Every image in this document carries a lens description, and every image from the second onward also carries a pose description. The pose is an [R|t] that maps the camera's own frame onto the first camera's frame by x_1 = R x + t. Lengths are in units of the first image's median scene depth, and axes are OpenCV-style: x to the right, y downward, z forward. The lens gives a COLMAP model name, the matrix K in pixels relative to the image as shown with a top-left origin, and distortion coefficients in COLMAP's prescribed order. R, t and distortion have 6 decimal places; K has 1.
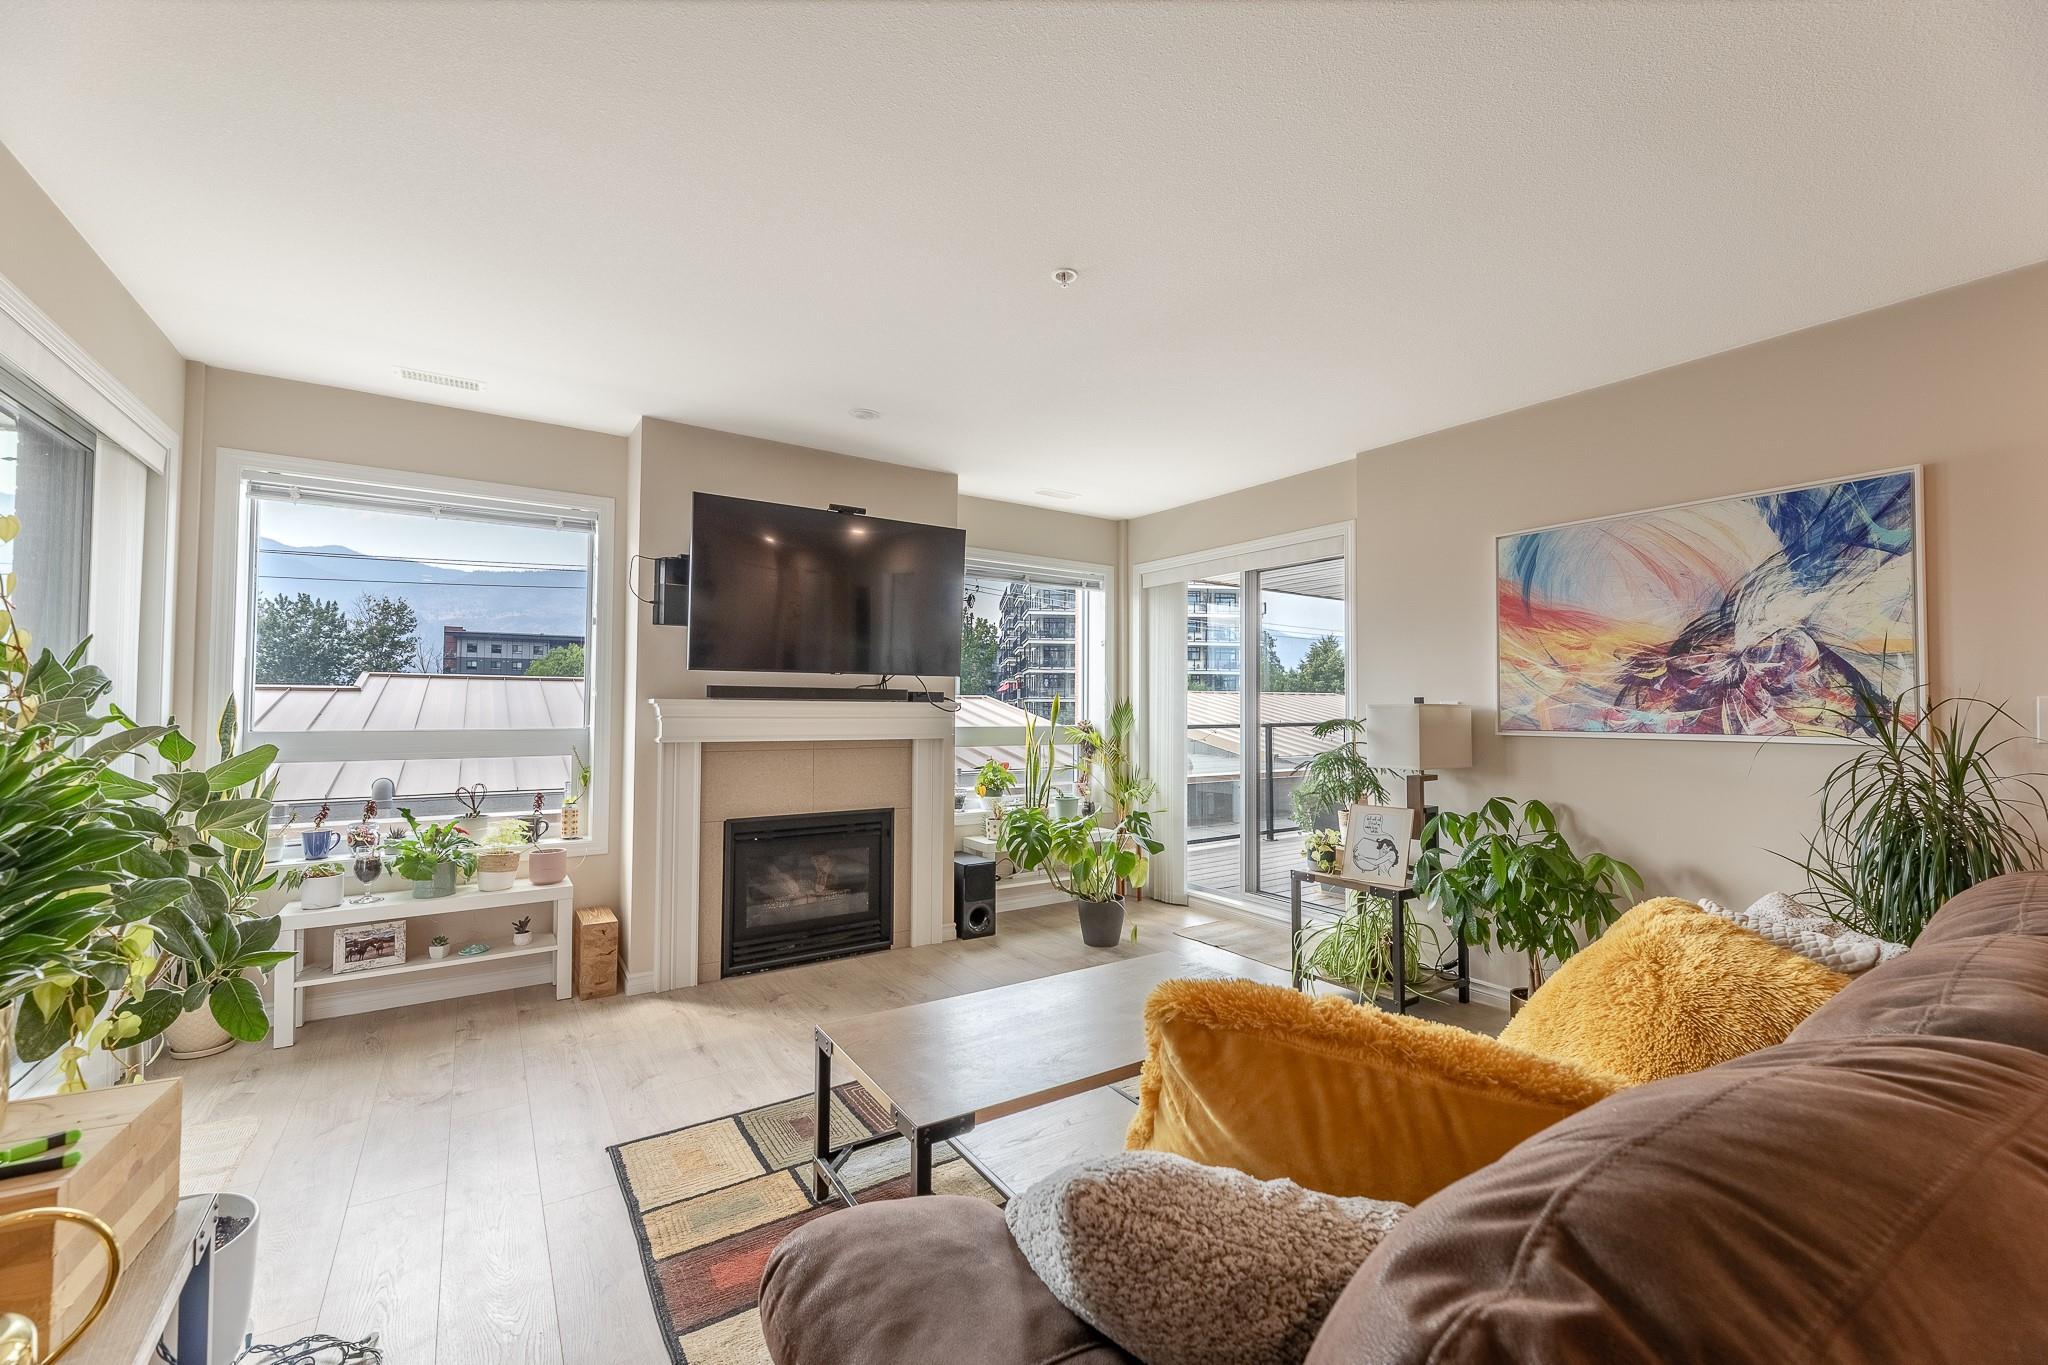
lens RADIAL K [[849.8, 0, 1030.6], [0, 849.8, 683.9], [0, 0, 1]] dist [0.002131, -0.000211]
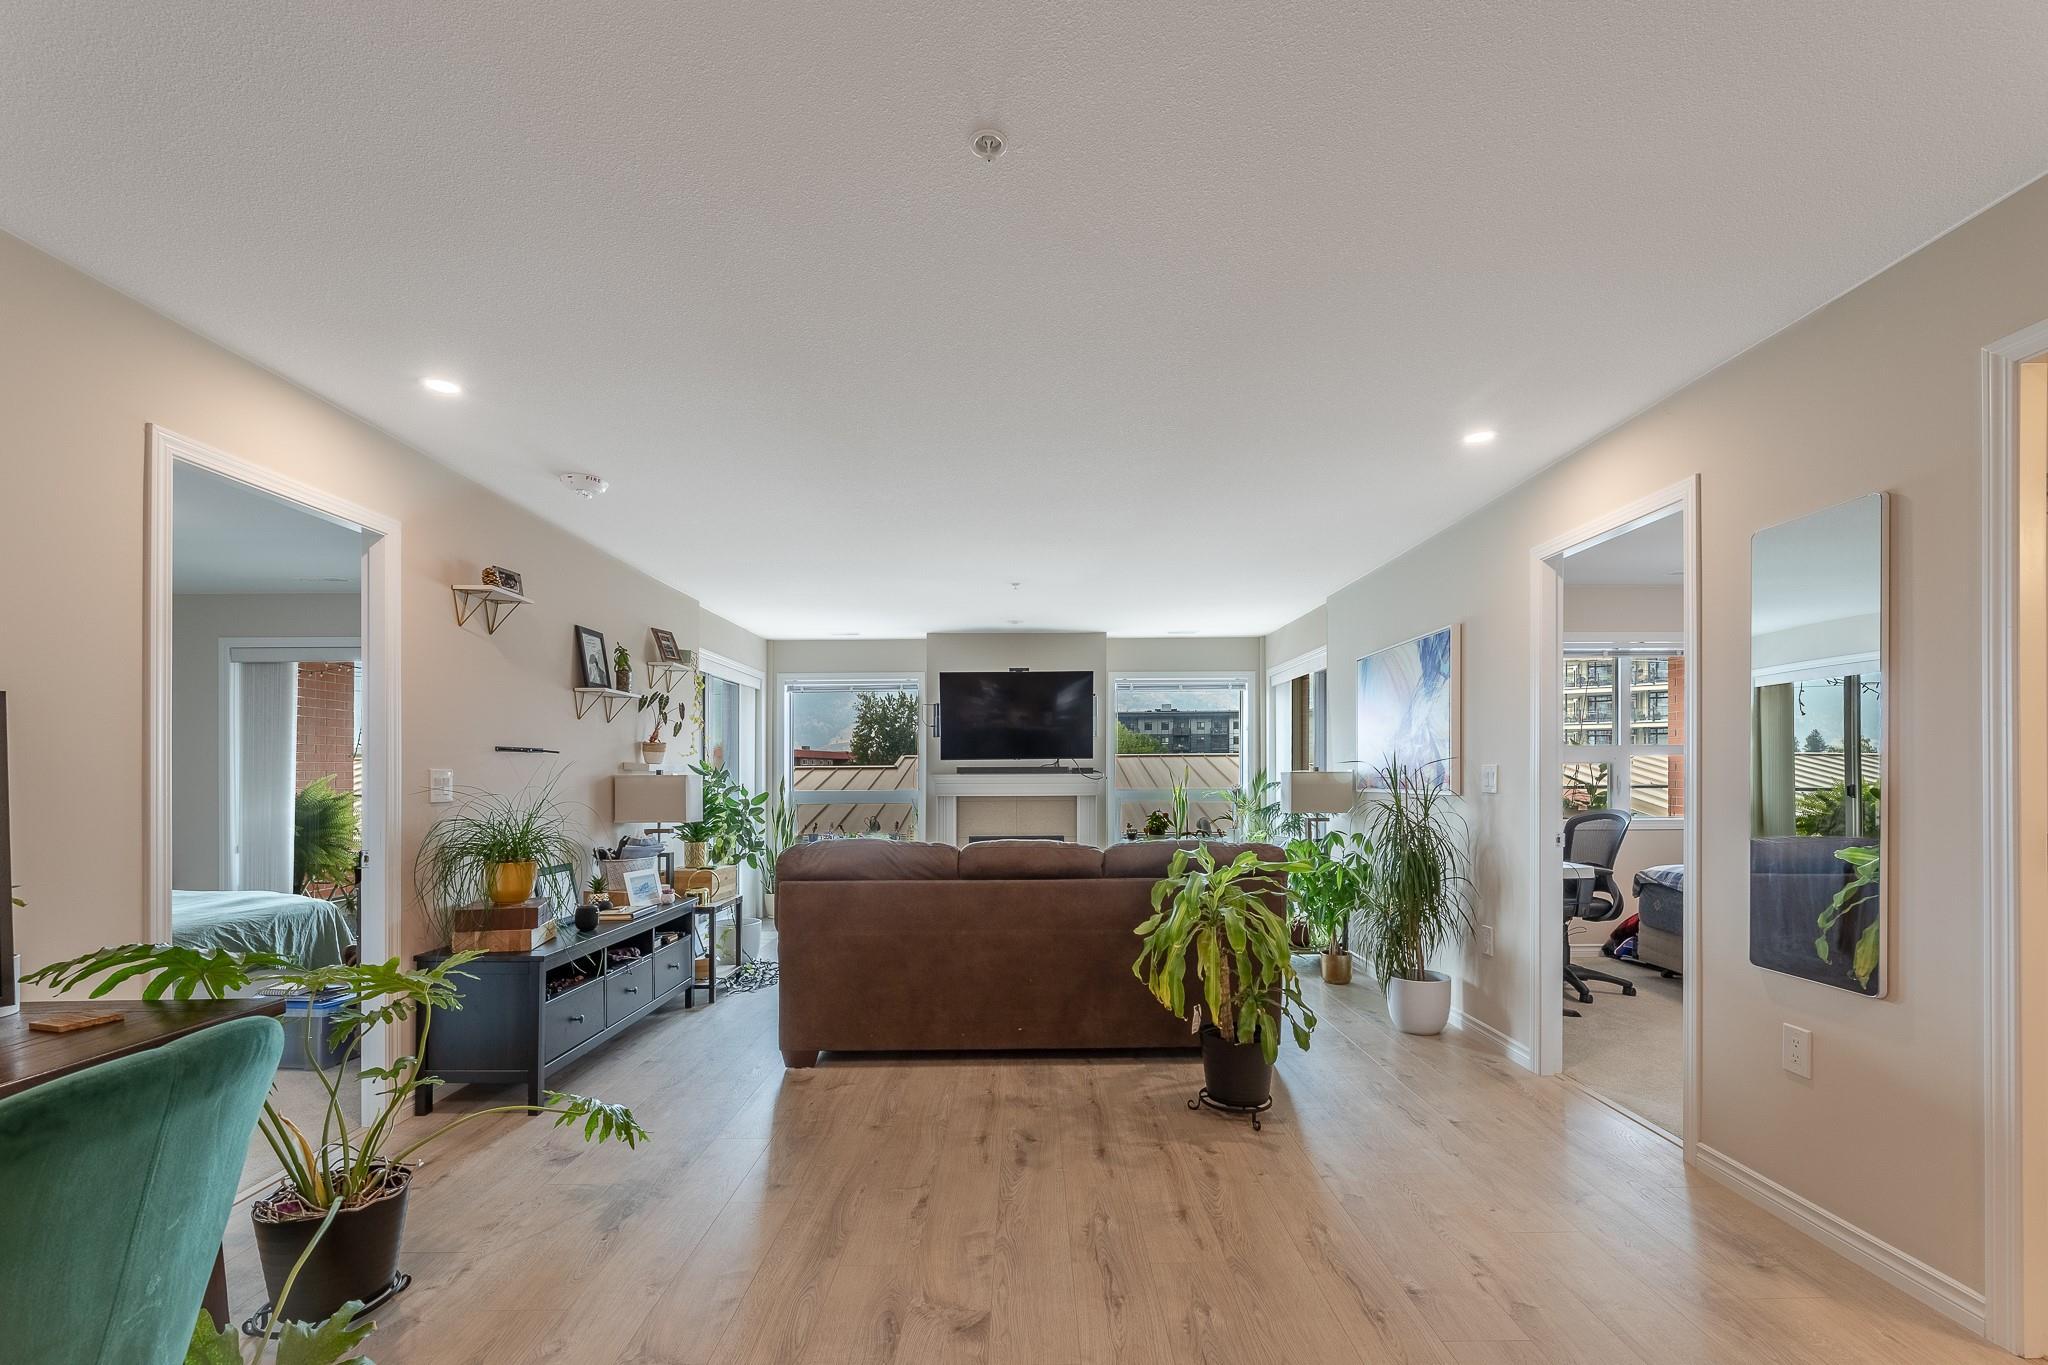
lens RADIAL K [[860.5, 0, 1057.4], [0, 860.5, 774.5], [0, 0, 1]] dist [-0.018365, 0.001003]
pose [[0.841608, -0.006943, -0.540044, 0.893105], [0.022484, 0.999501, 0.022190, -0.018866], [0.539620, -0.030817, 0.841345, -0.545394]]
